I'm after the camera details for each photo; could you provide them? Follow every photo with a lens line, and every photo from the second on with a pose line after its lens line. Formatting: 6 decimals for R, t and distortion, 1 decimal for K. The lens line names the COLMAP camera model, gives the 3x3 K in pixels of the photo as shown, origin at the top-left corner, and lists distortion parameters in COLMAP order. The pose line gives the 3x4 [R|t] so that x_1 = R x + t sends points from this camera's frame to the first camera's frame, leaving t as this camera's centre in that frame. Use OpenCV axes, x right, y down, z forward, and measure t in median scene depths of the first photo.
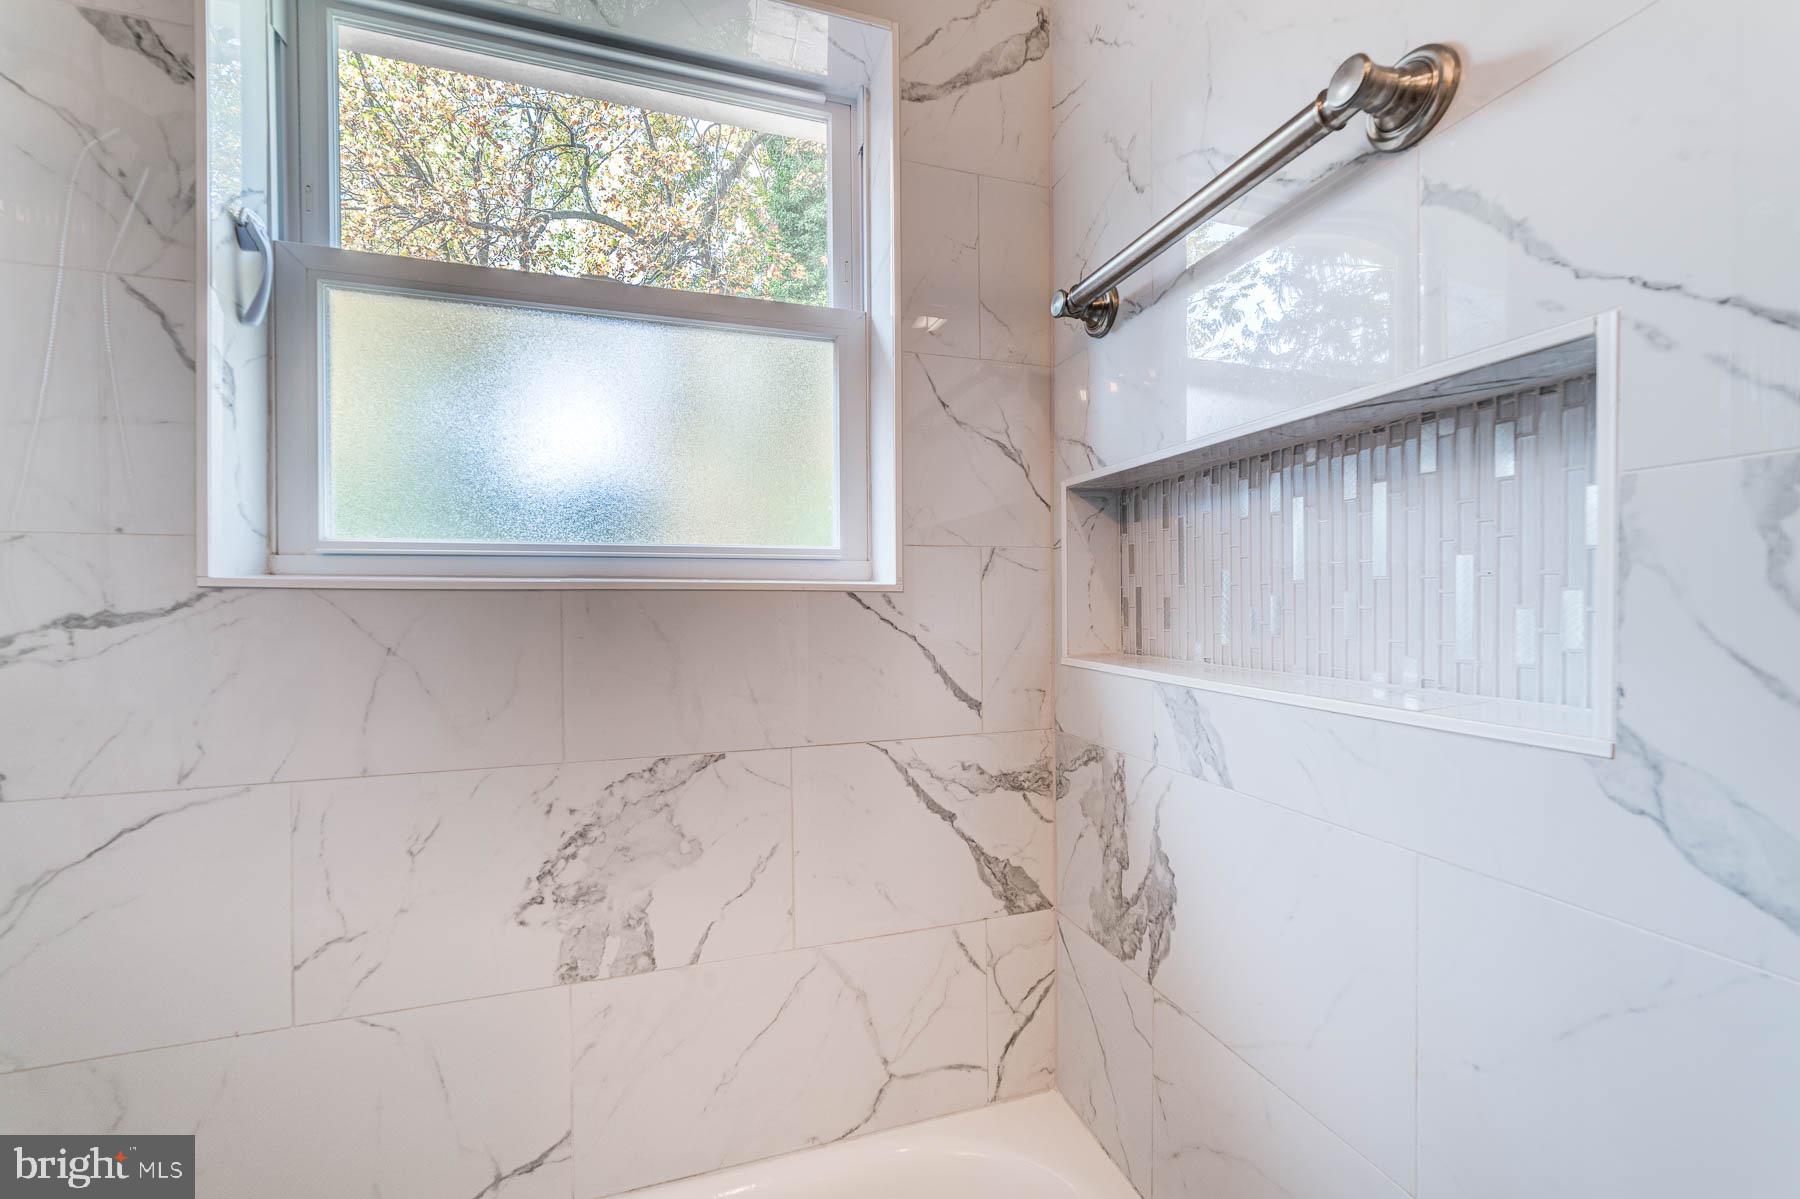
lens RADIAL K [[705.3, 0, 928.2], [0, 705.3, 597.6], [0, 0, 1]] dist [-0.021693, 0.010004]
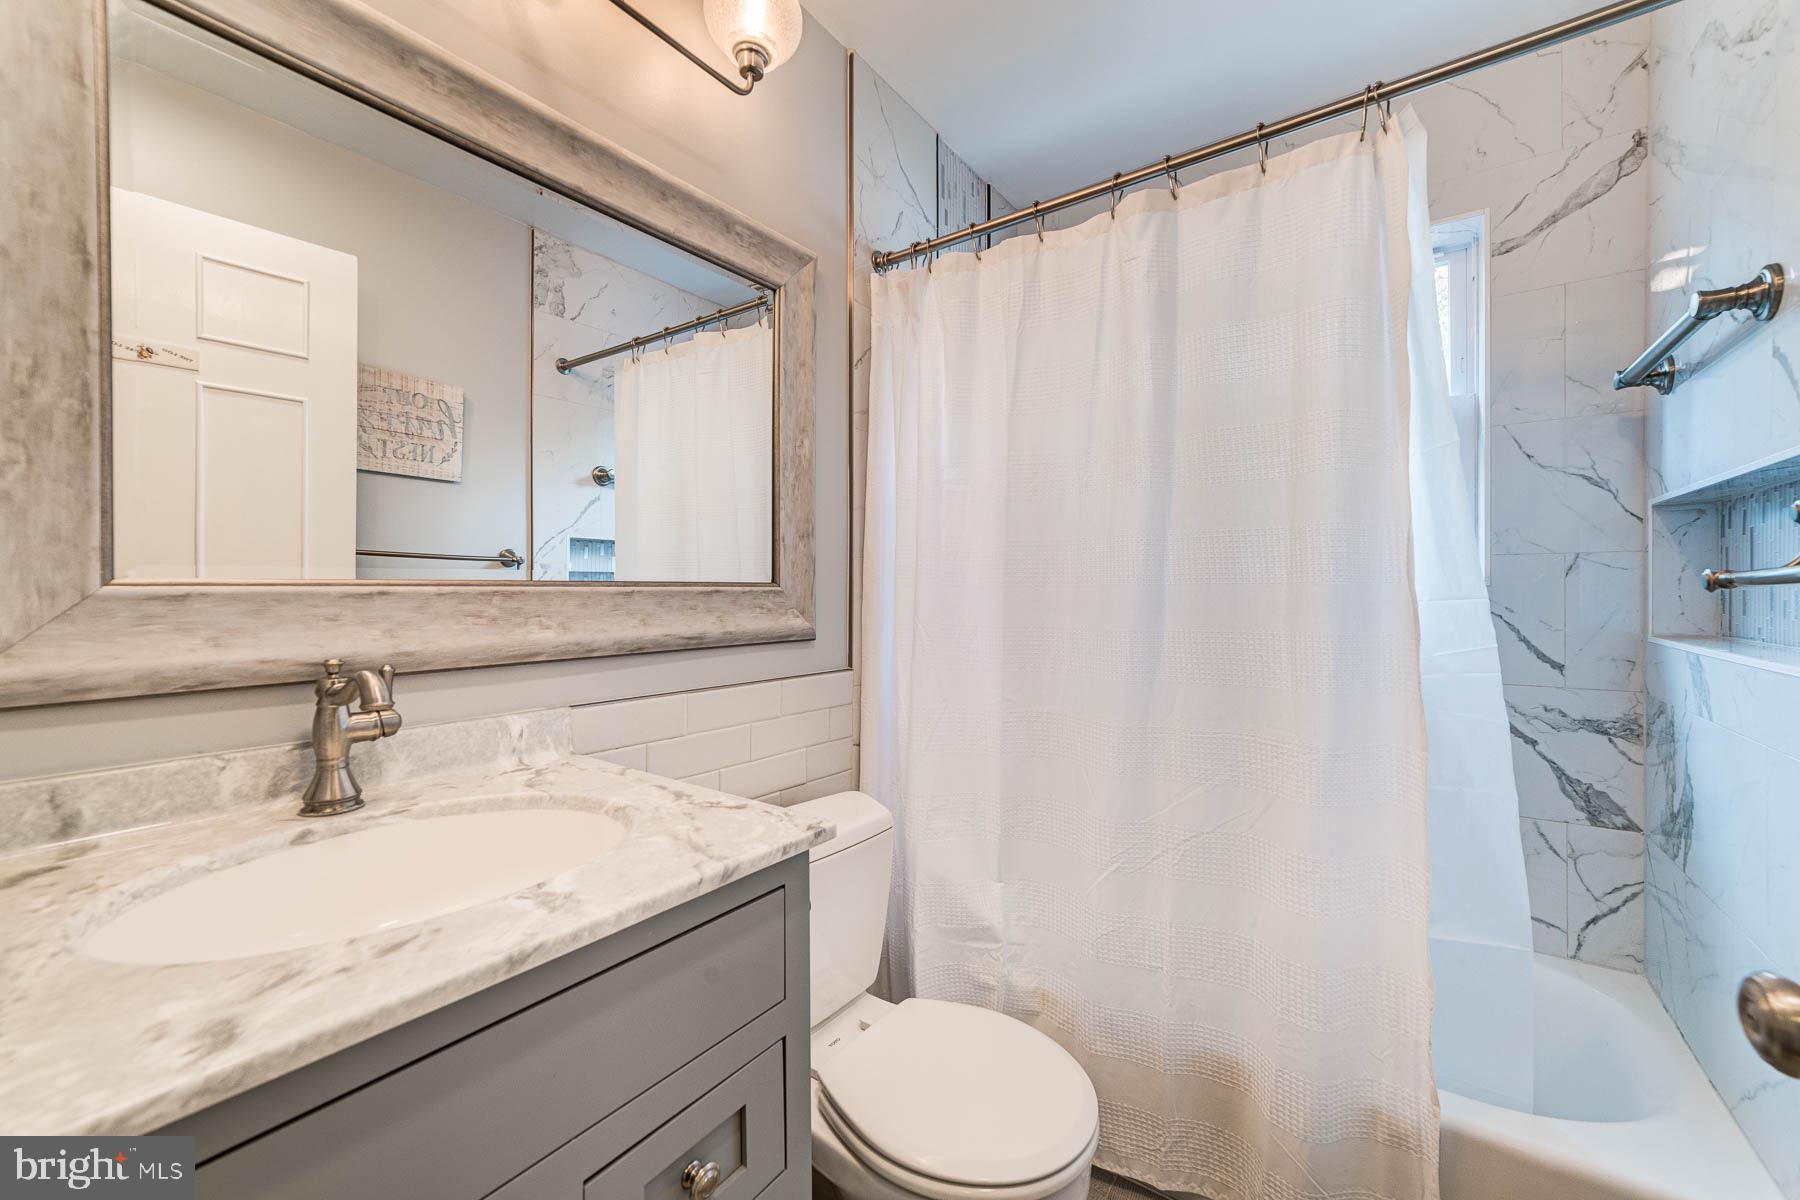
lens RADIAL K [[705.3, 0, 928.2], [0, 705.3, 598.1], [0, 0, 1]] dist [-0.021693, 0.010004]
pose [[0.579446, 0.013297, -0.814902, 0.467287], [-0.002006, 0.999887, 0.014889, -0.001542], [0.815008, -0.006992, 0.579407, -0.818621]]
